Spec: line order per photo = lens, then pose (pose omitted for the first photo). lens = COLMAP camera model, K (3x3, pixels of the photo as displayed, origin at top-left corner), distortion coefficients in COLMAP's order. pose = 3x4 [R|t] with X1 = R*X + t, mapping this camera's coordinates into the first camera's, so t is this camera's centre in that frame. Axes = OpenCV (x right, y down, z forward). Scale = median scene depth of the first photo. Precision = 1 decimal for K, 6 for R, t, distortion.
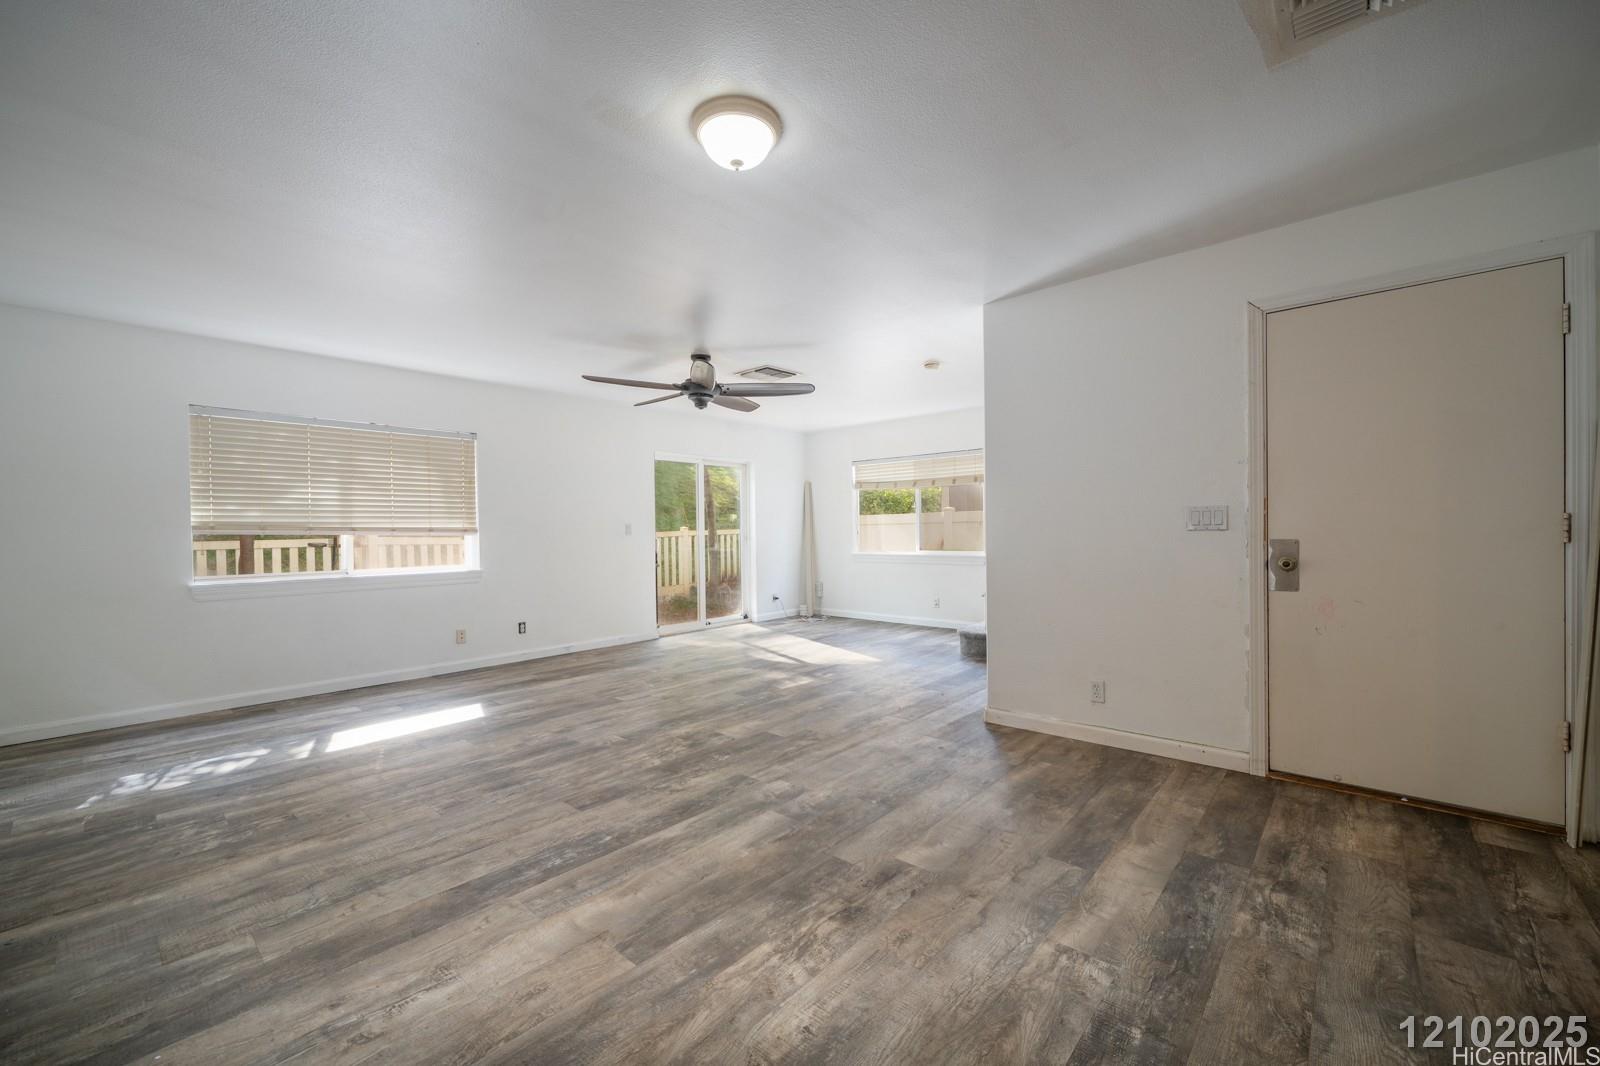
lens RADIAL K [[638.8, 0, 800.0], [0, 638.8, 533.0], [0, 0, 1]] dist [-0.009691, 0.000183]
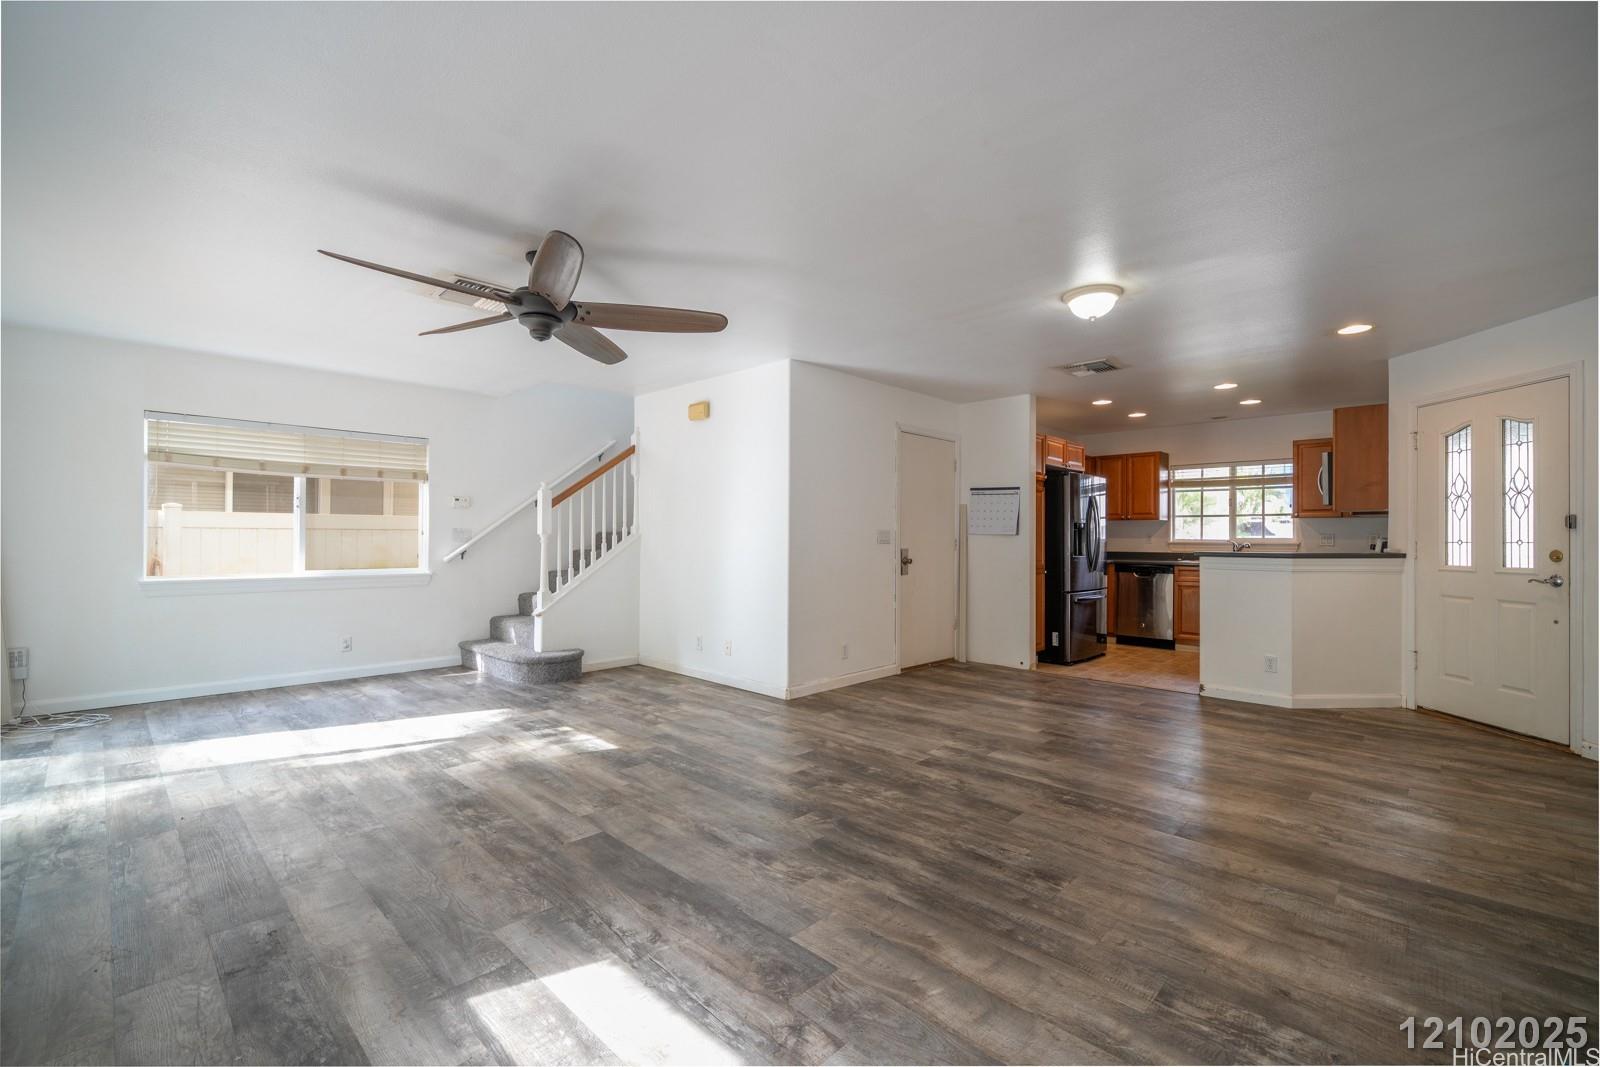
lens RADIAL K [[689.6, 0, 806.8], [0, 689.6, 534.5], [0, 0, 1]] dist [-0.000078, -0.000079]
pose [[0.040784, 0.020973, 0.998948, -1.519367], [-0.002510, 0.999779, -0.020888, 0.011730], [-0.999165, -0.001655, 0.040828, 1.339099]]
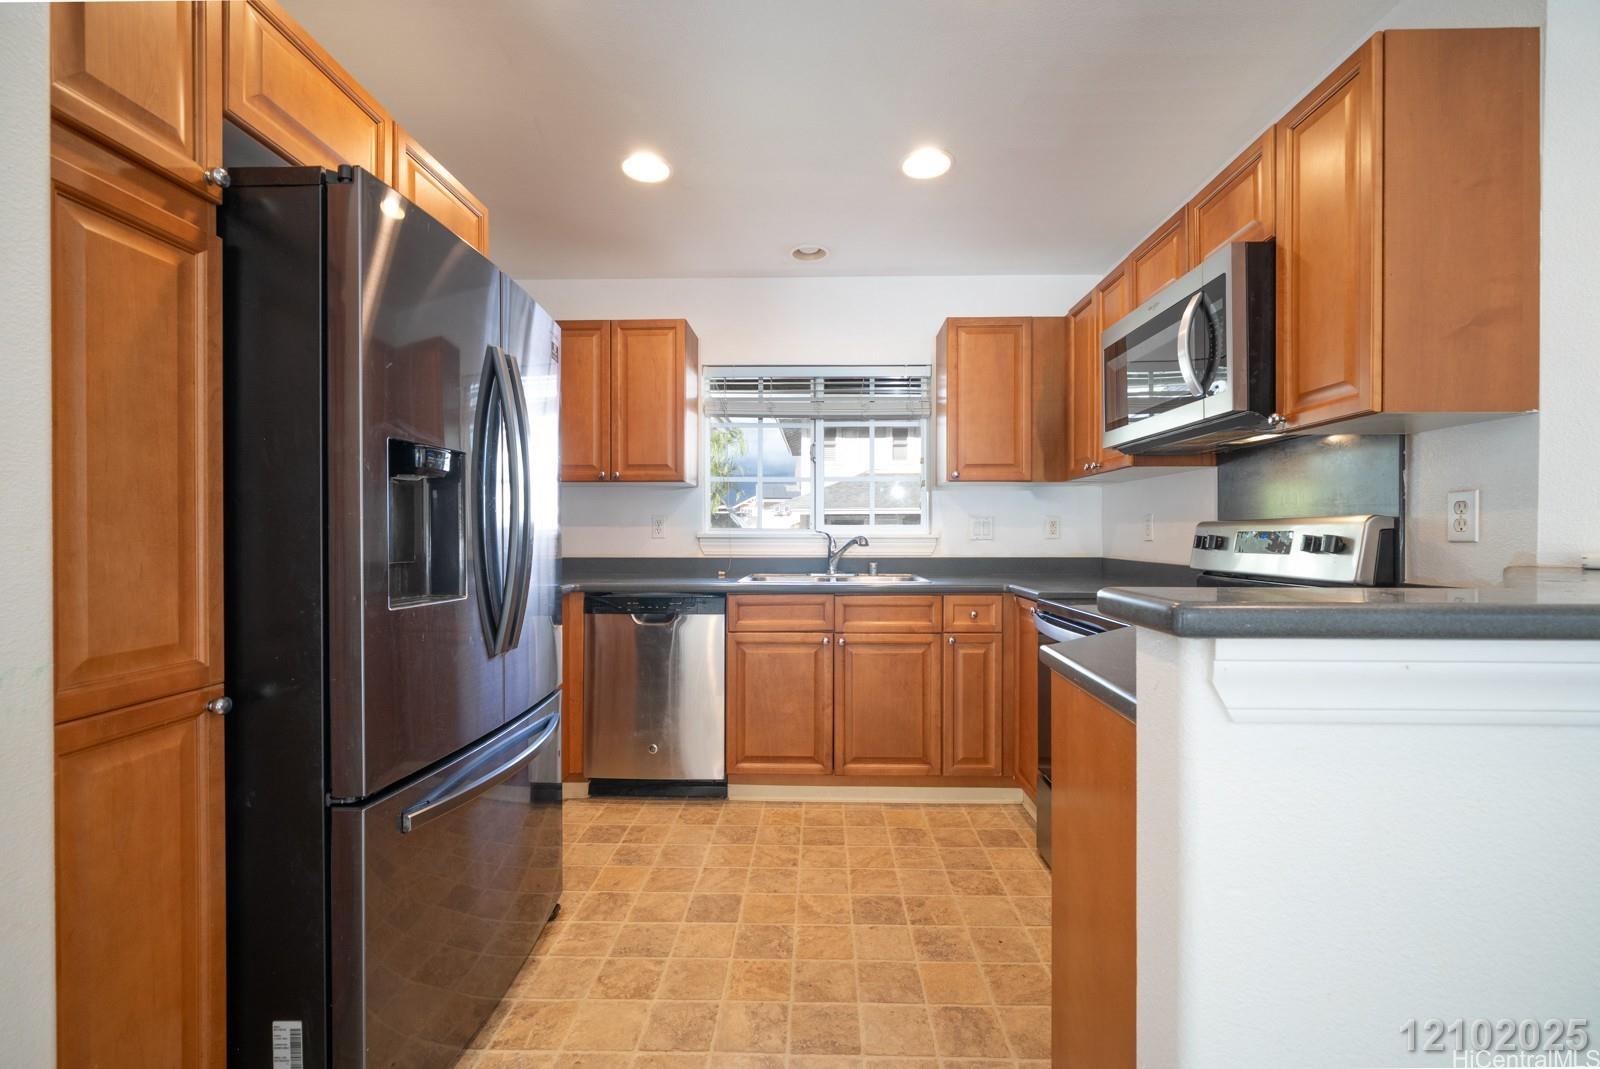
lens RADIAL K [[682.4, 0, 800.0], [0, 682.4, 534.5], [0, 0, 1]] dist [-0.001370, 0.000020]
pose [[-0.648142, 0.014484, 0.761382, 0.448423], [0.011900, 0.999890, -0.008892, -0.008878], [-0.761426, 0.003298, -0.648243, 0.577571]]
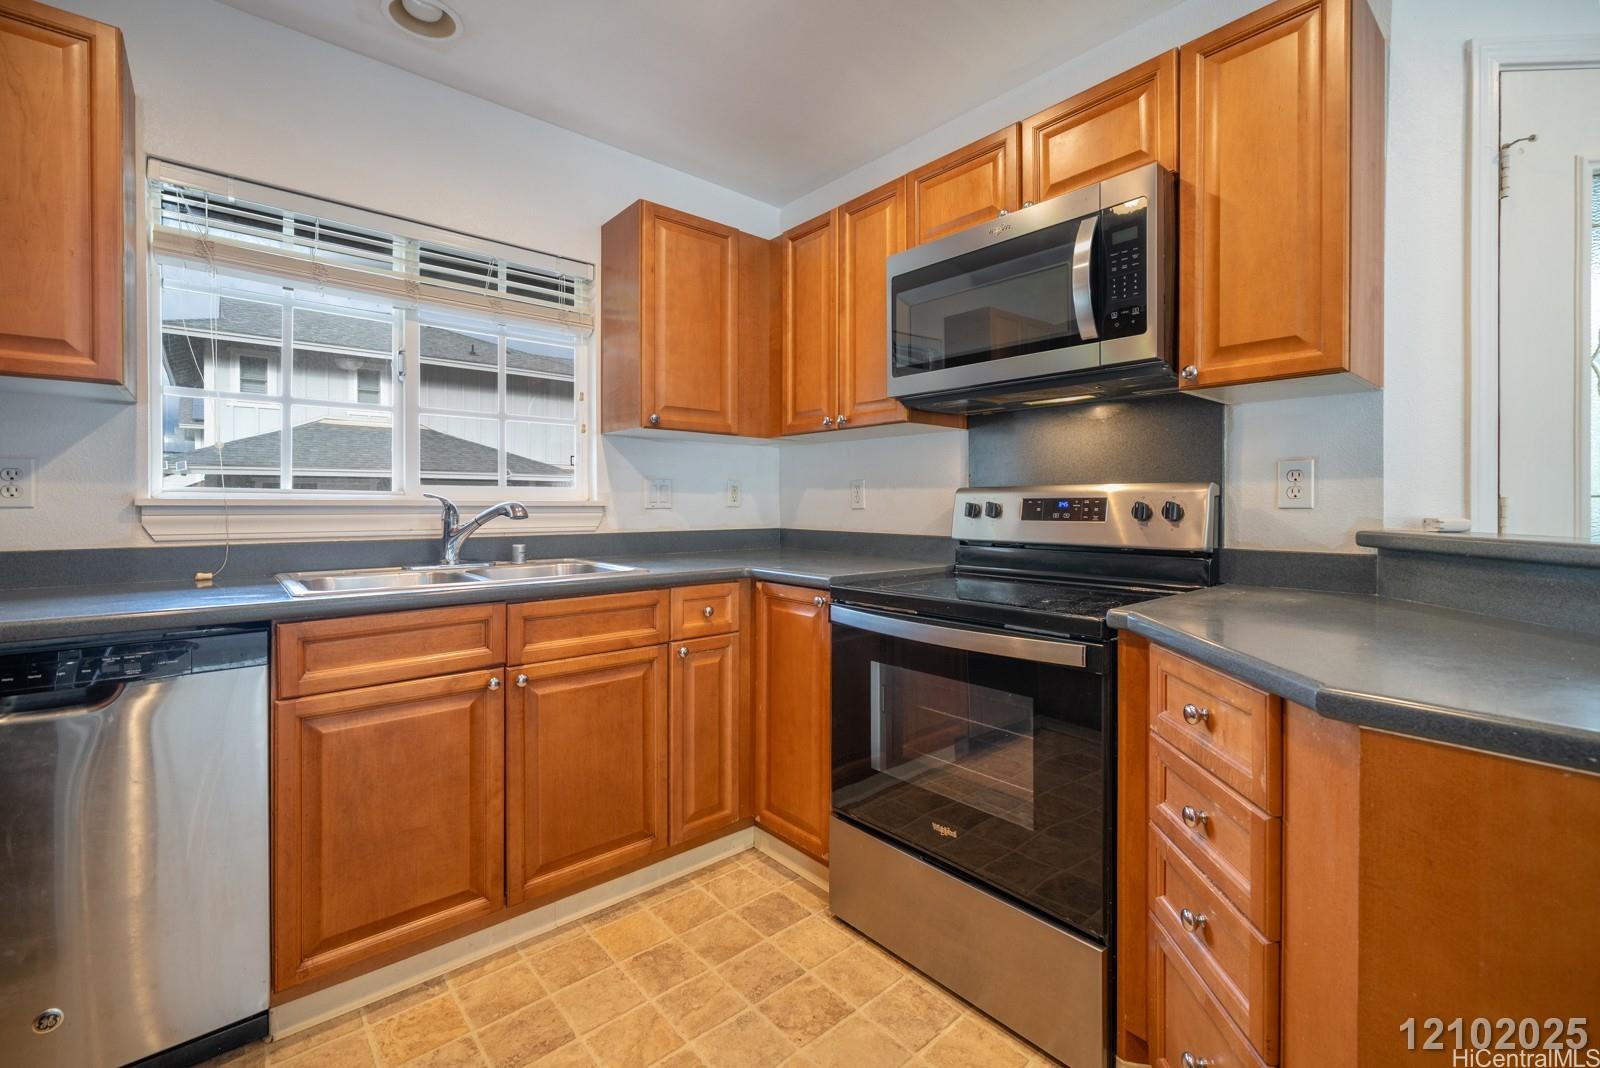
lens RADIAL K [[690.4, 0, 818.9], [0, 690.4, 505.7], [0, 0, 1]] dist [-0.000107, 0.000129]
pose [[-0.993698, 0.012934, 0.111338, 0.892828], [0.013609, 0.999893, 0.005306, -0.012425], [-0.111257, 0.006788, -0.993768, 0.438473]]
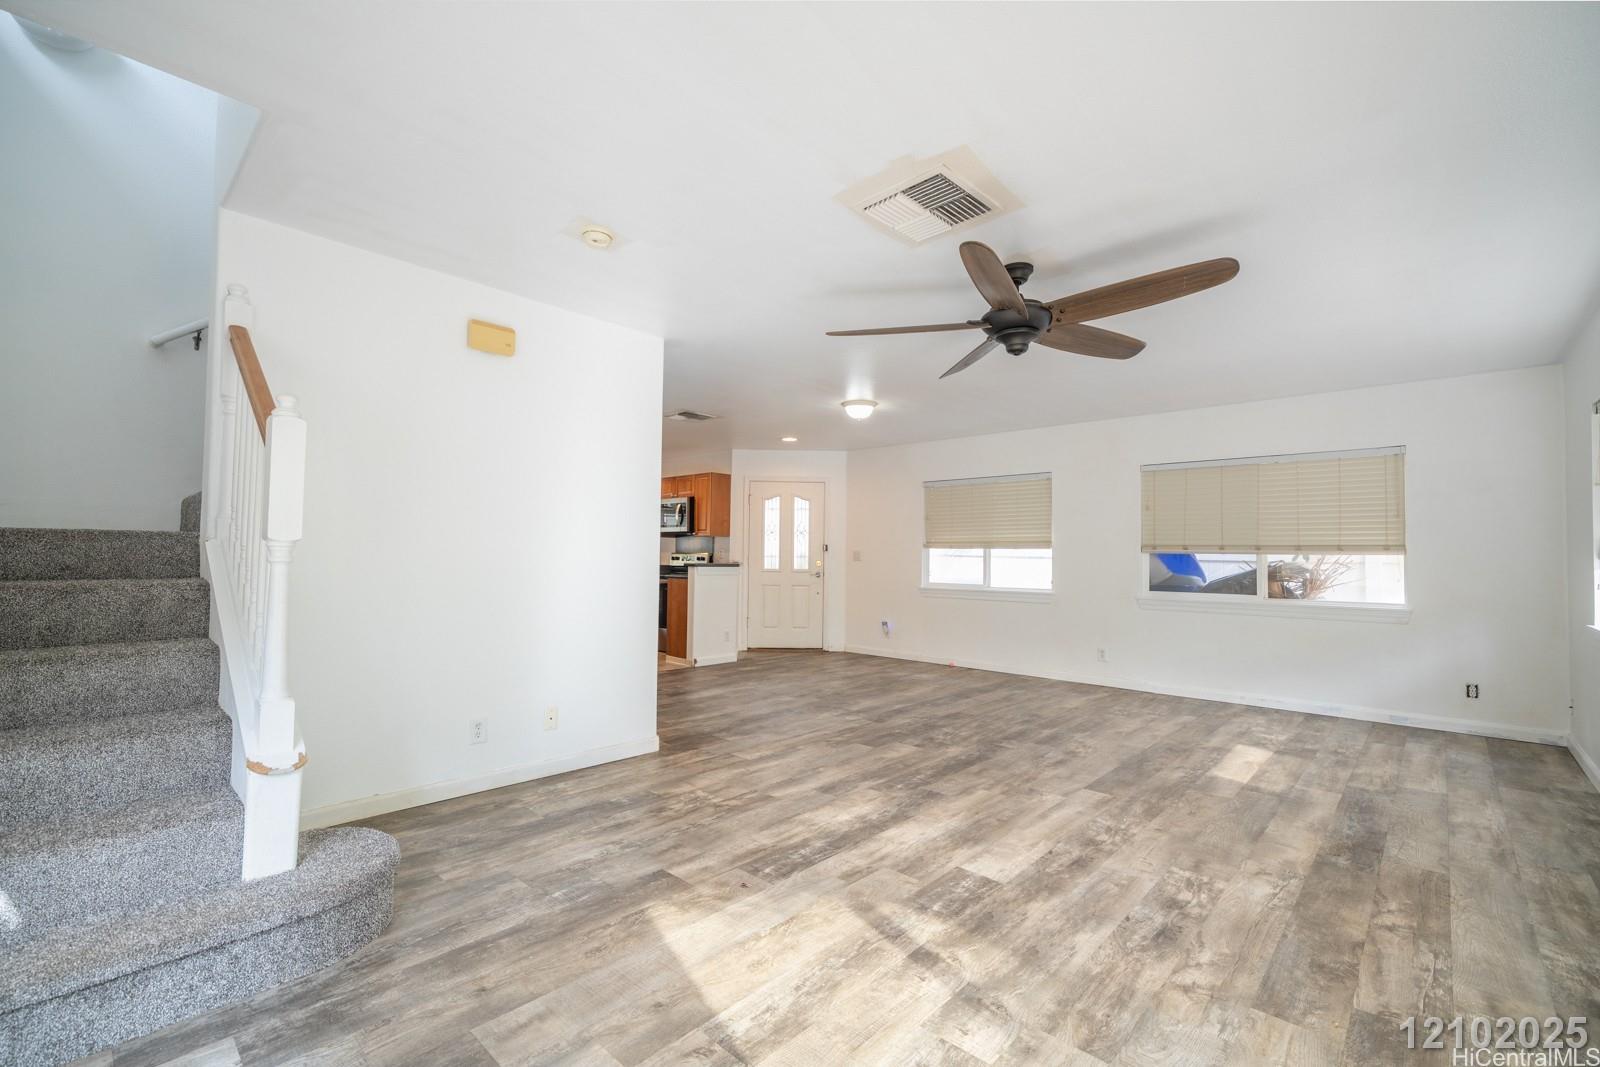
lens RADIAL K [[689.6, 0, 806.8], [0, 689.6, 534.5], [0, 0, 1]] dist [-0.000078, -0.000079]
pose [[-0.999869, 0.001729, 0.016079, 0.058081], [0.001249, 0.999556, -0.029757, -0.015917], [-0.016124, -0.029733, -0.999428, 3.080100]]
